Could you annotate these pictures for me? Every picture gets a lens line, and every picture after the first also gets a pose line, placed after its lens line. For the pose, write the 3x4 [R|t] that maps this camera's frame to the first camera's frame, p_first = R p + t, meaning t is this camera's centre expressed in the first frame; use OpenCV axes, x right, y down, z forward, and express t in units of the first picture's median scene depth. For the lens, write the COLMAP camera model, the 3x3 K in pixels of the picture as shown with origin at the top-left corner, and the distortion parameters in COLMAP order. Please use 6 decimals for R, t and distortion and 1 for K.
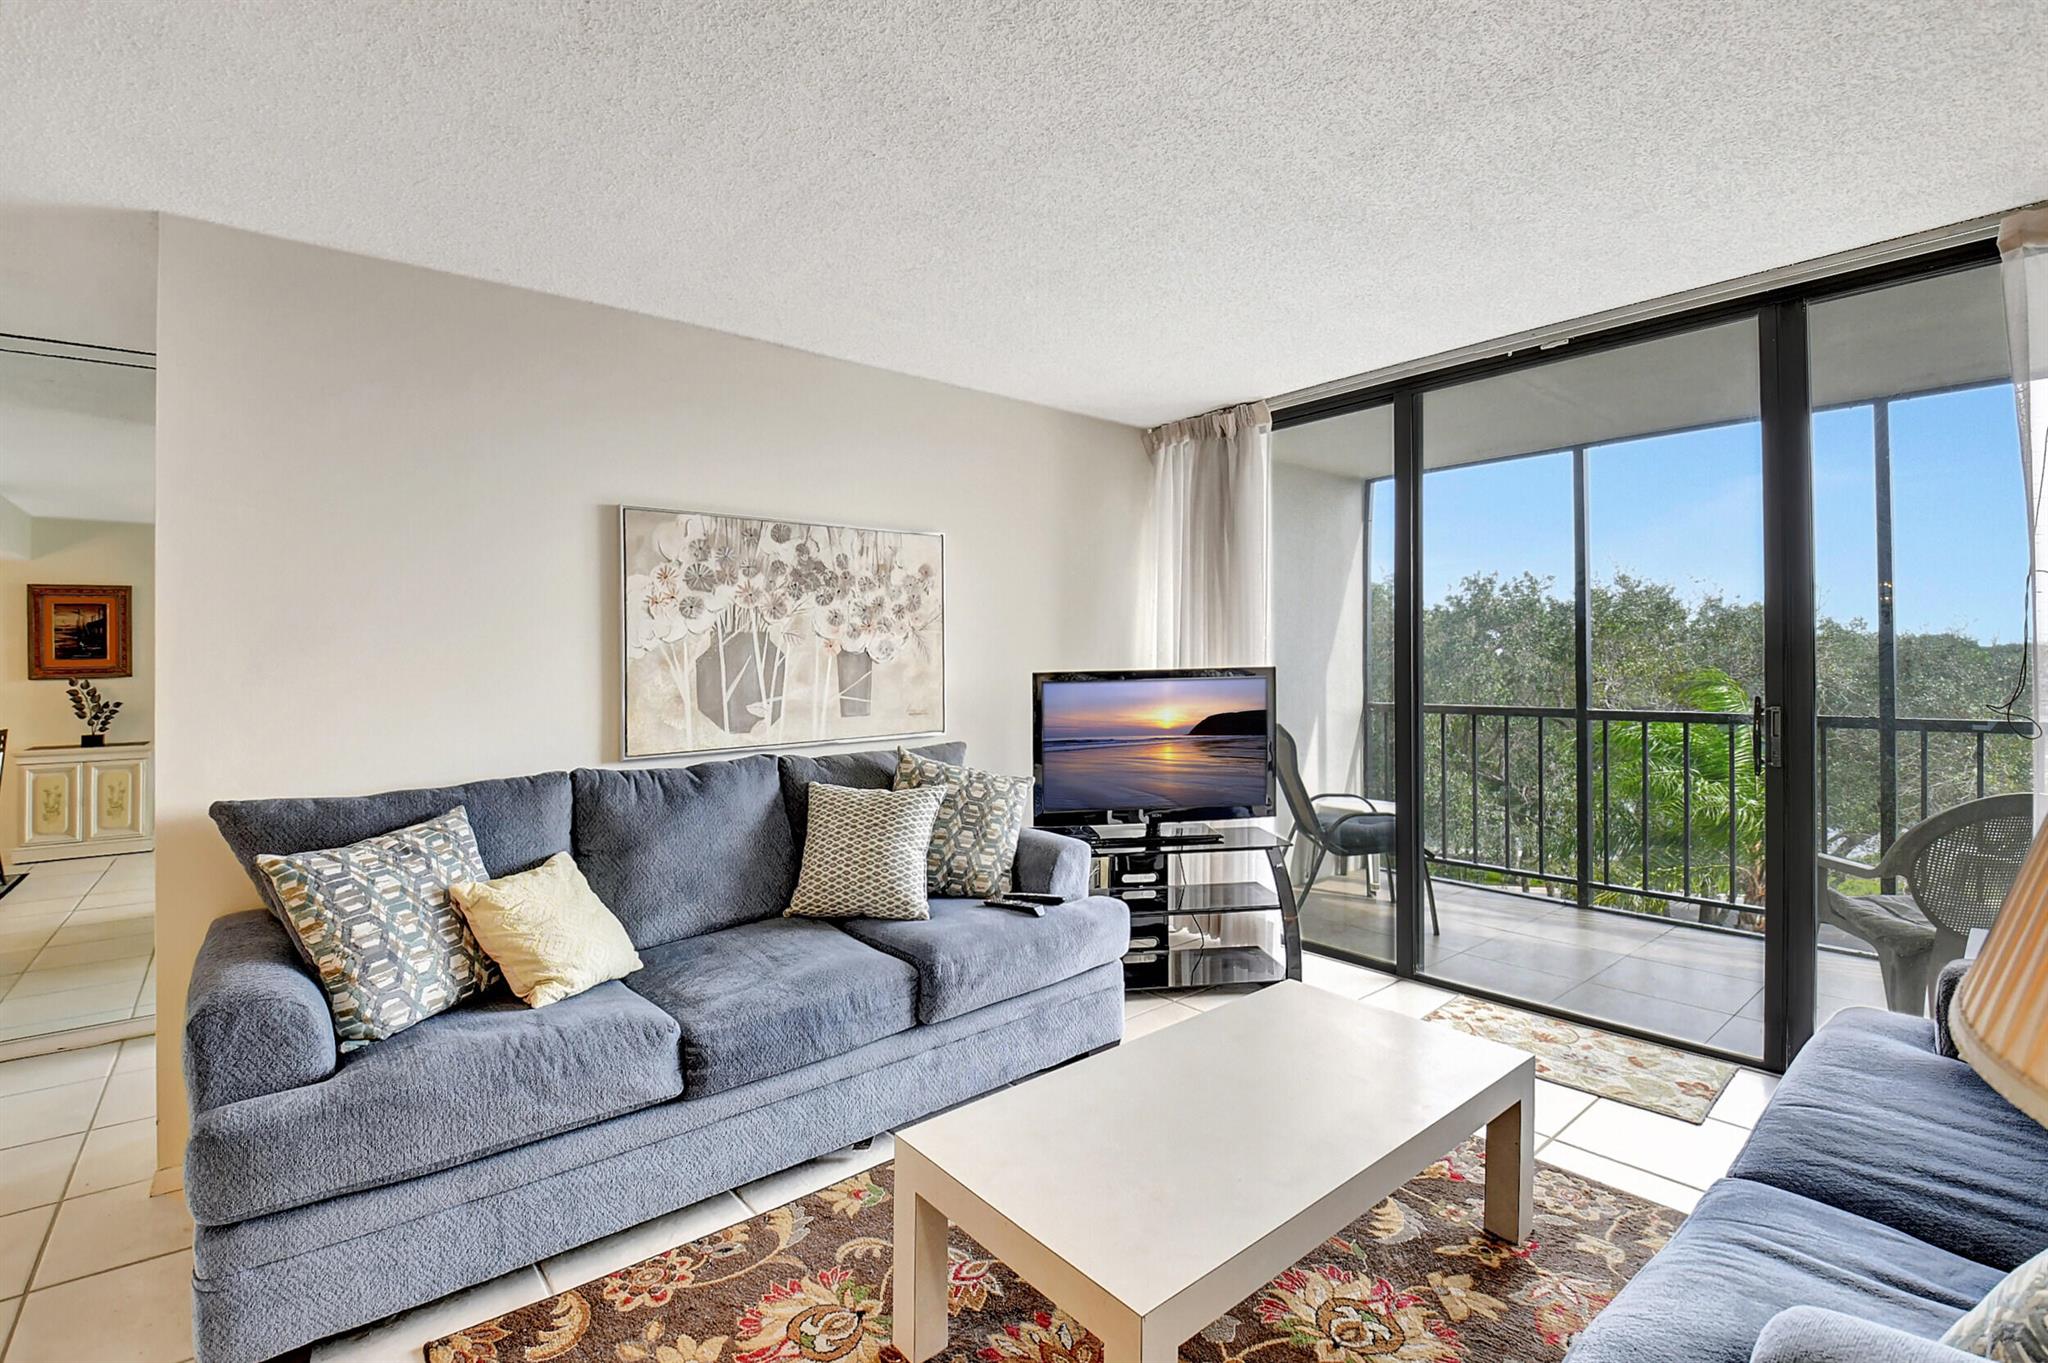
lens RADIAL K [[913.9, 0, 1031.7], [0, 913.9, 654.4], [0, 0, 1]] dist [0.022118, -0.030518]
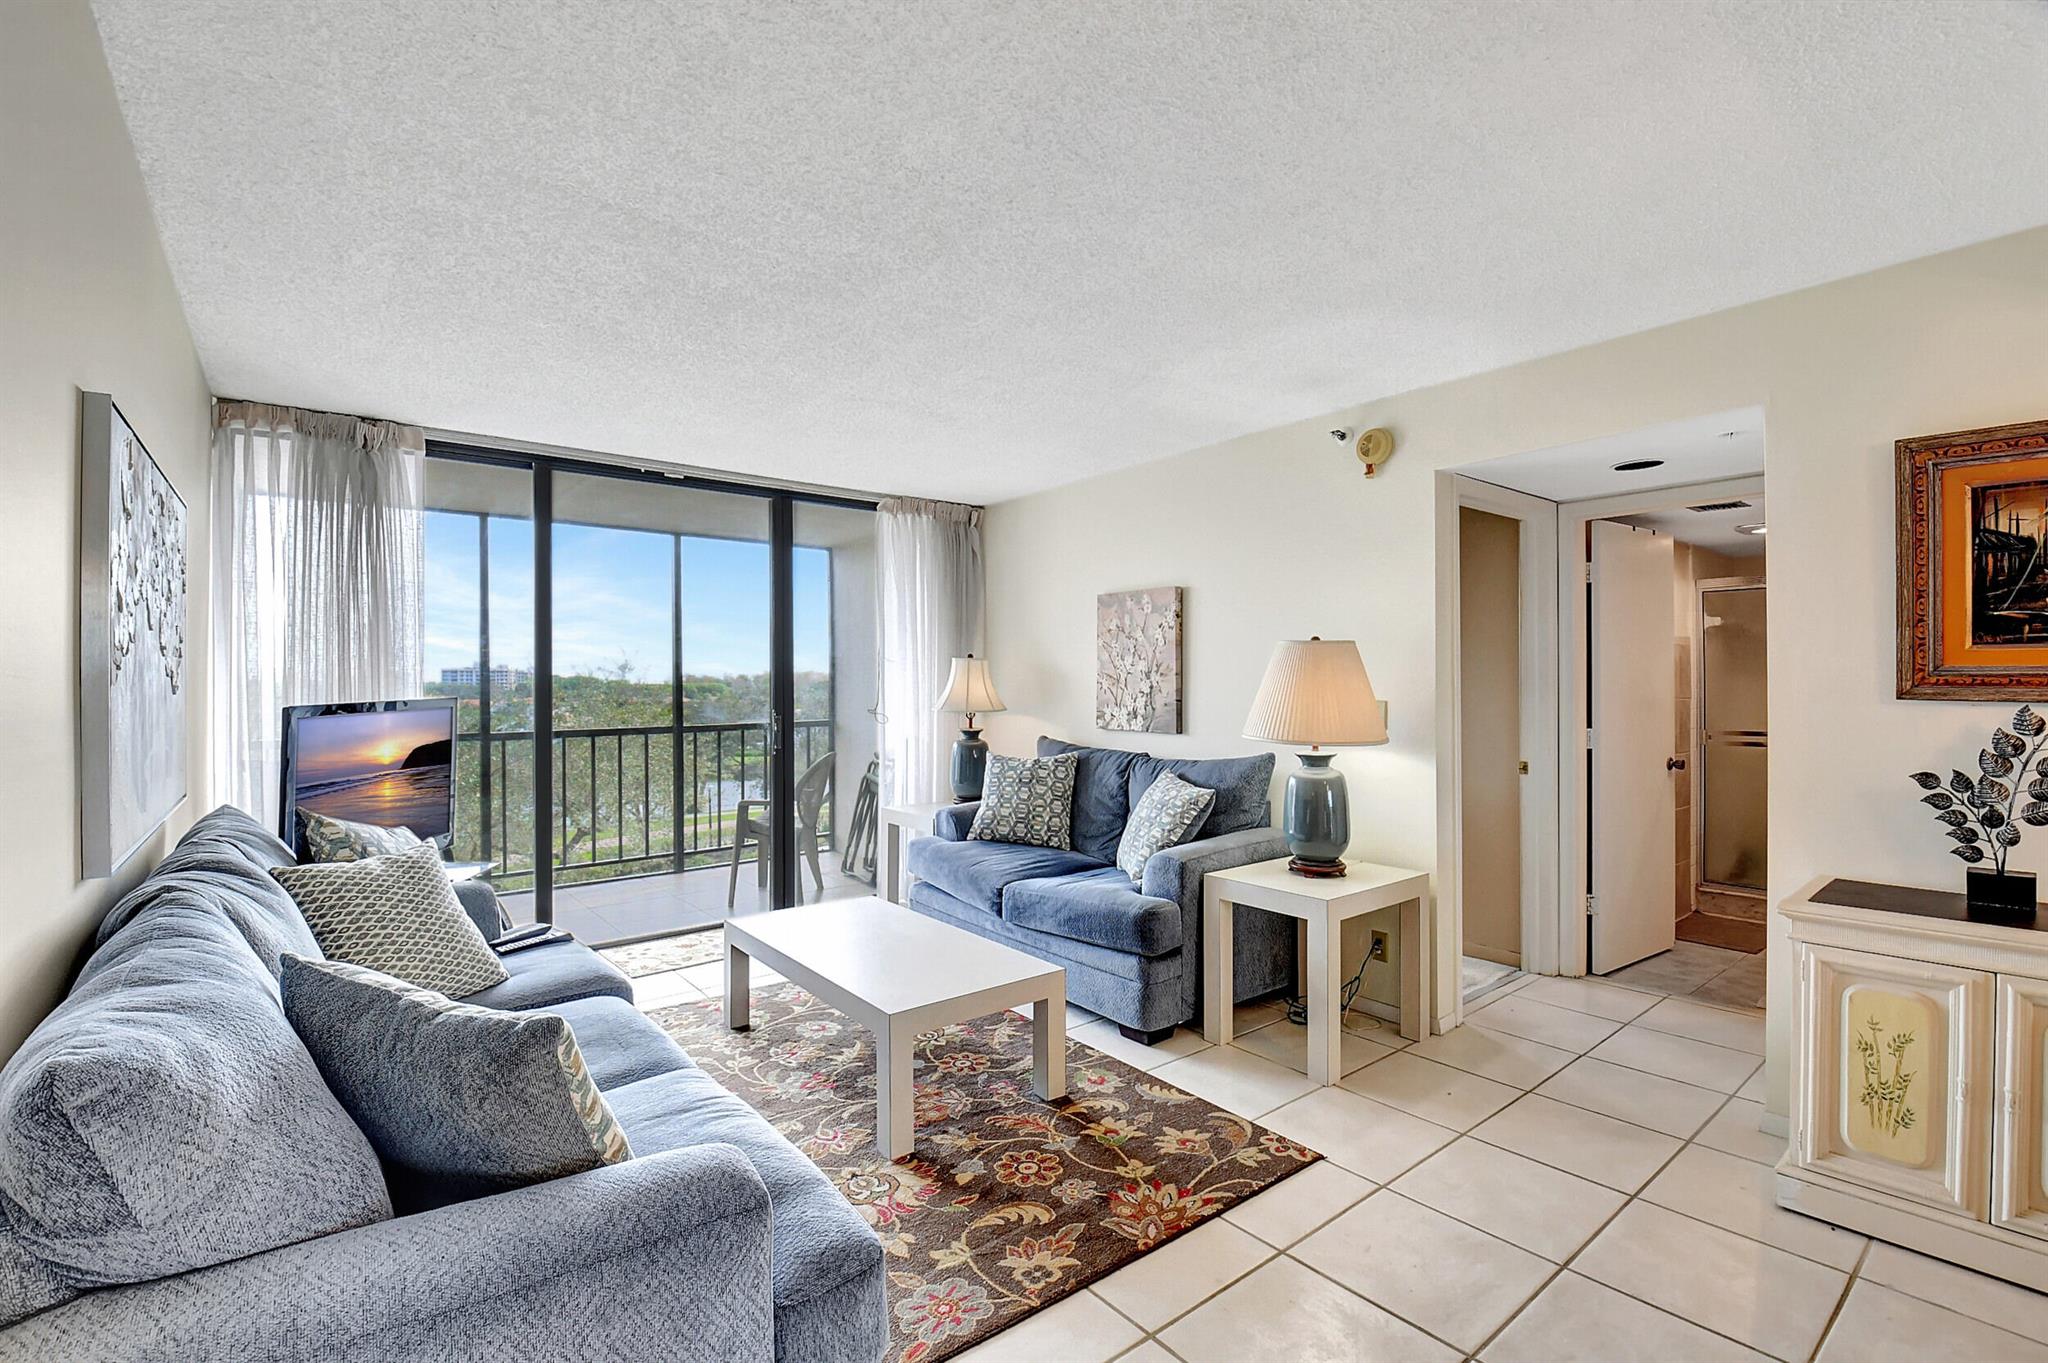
lens RADIAL K [[906.0, 0, 1013.8], [0, 906.0, 679.1], [0, 0, 1]] dist [0.000925, -0.017048]
pose [[0.027232, 0.014082, 0.999530, -0.855012], [-0.001587, 0.999900, -0.014044, 0.007586], [-0.999628, -0.001203, 0.027252, 0.414809]]
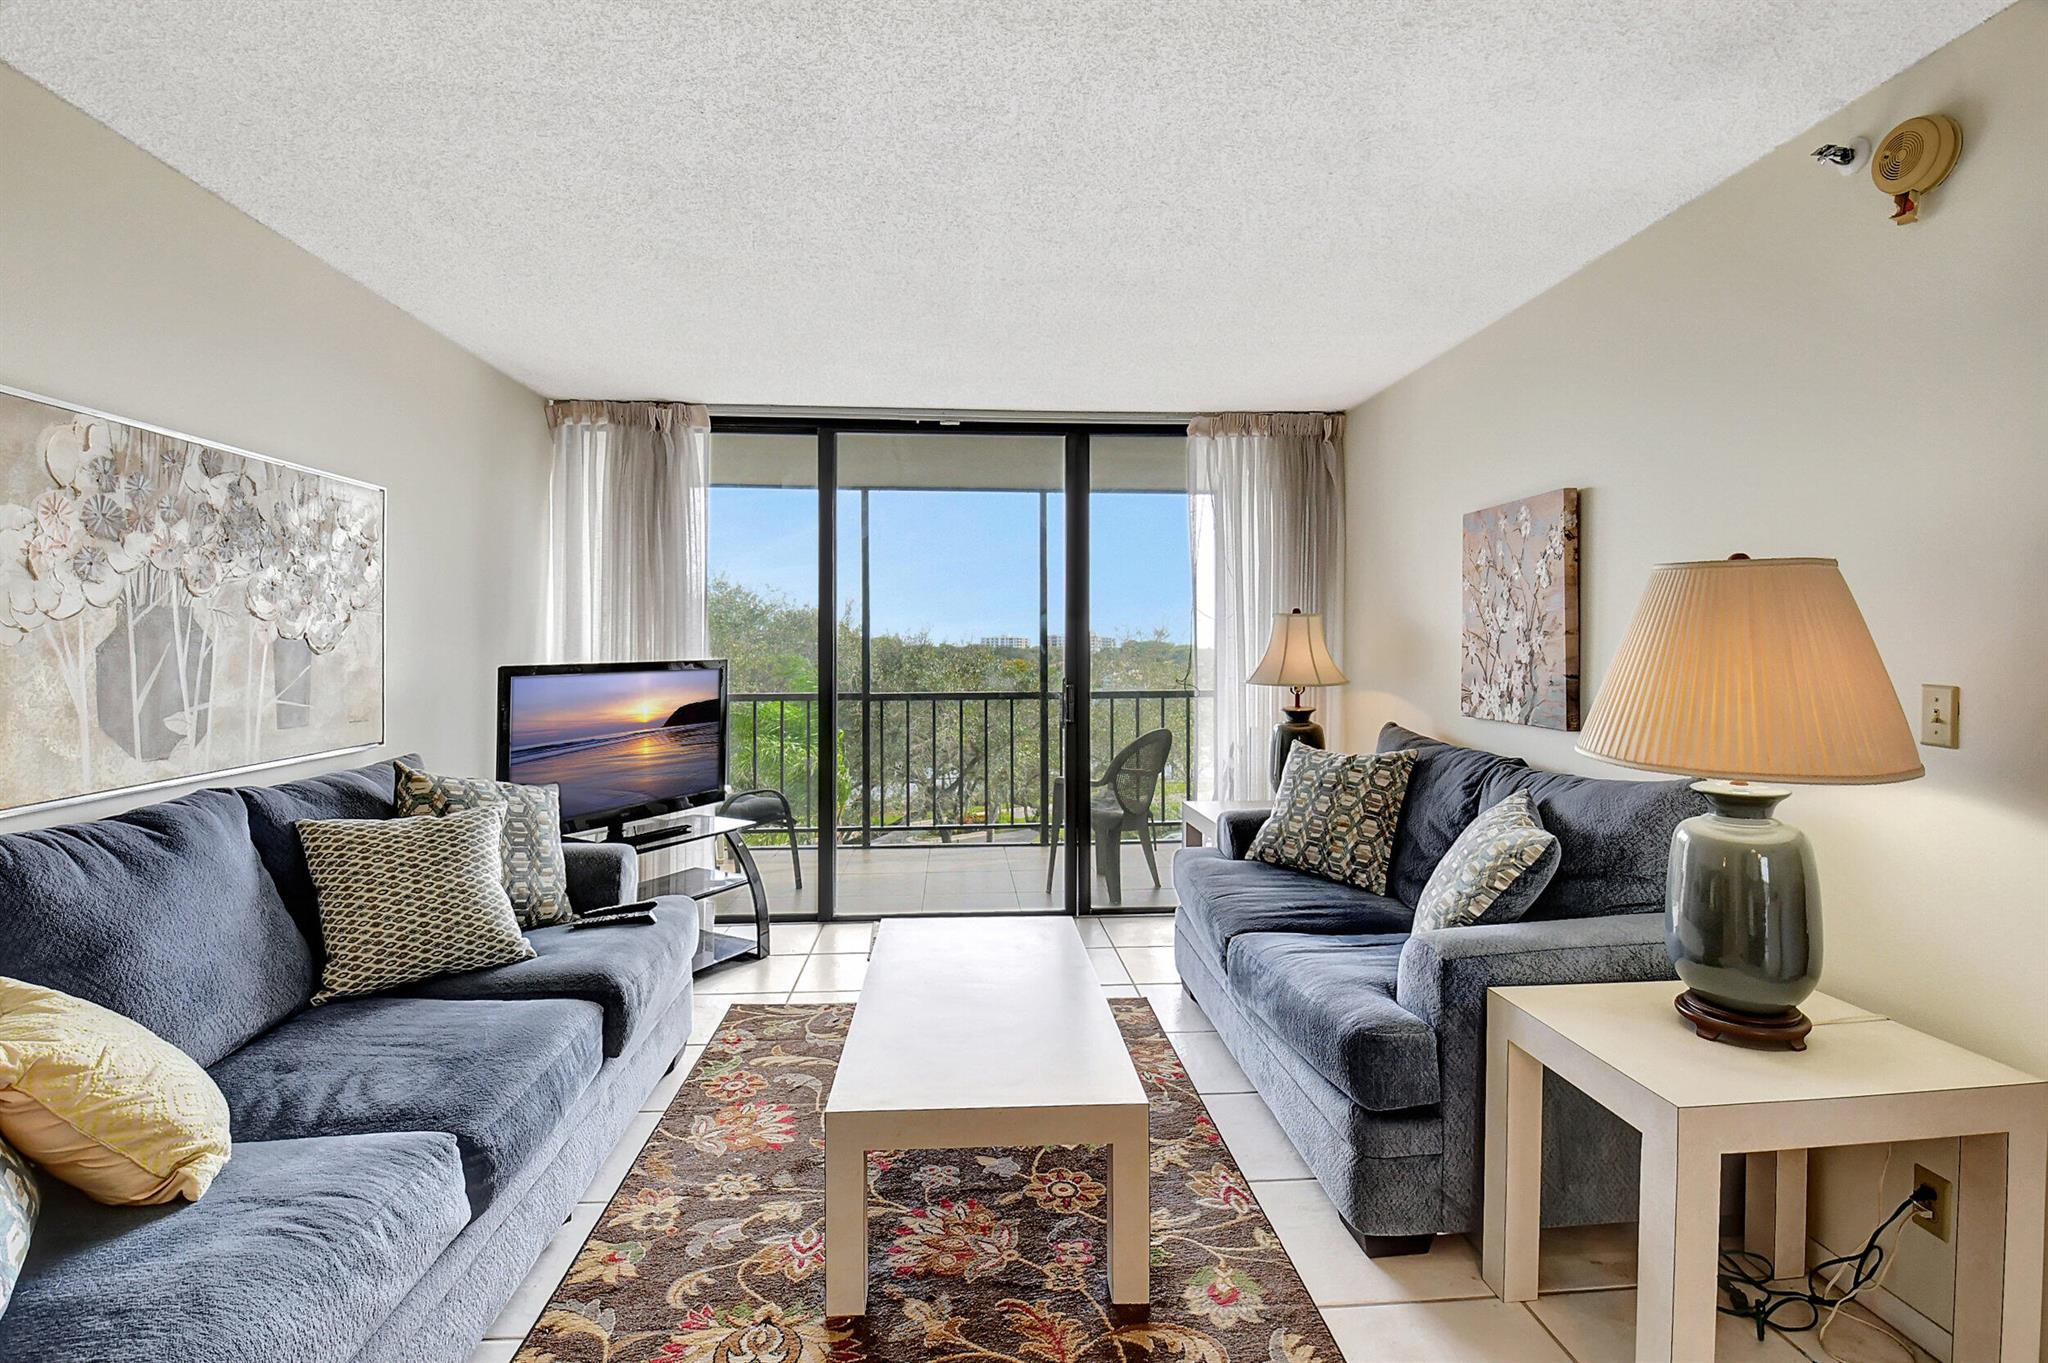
lens RADIAL K [[924.5, 0, 1008.2], [0, 924.5, 637.9], [0, 0, 1]] dist [0.000035, -0.015465]
pose [[0.592241, 0.018053, 0.805559, -0.474285], [-0.009367, 0.999836, -0.015521, 0.002759], [-0.805706, 0.001646, 0.592313, 0.120480]]
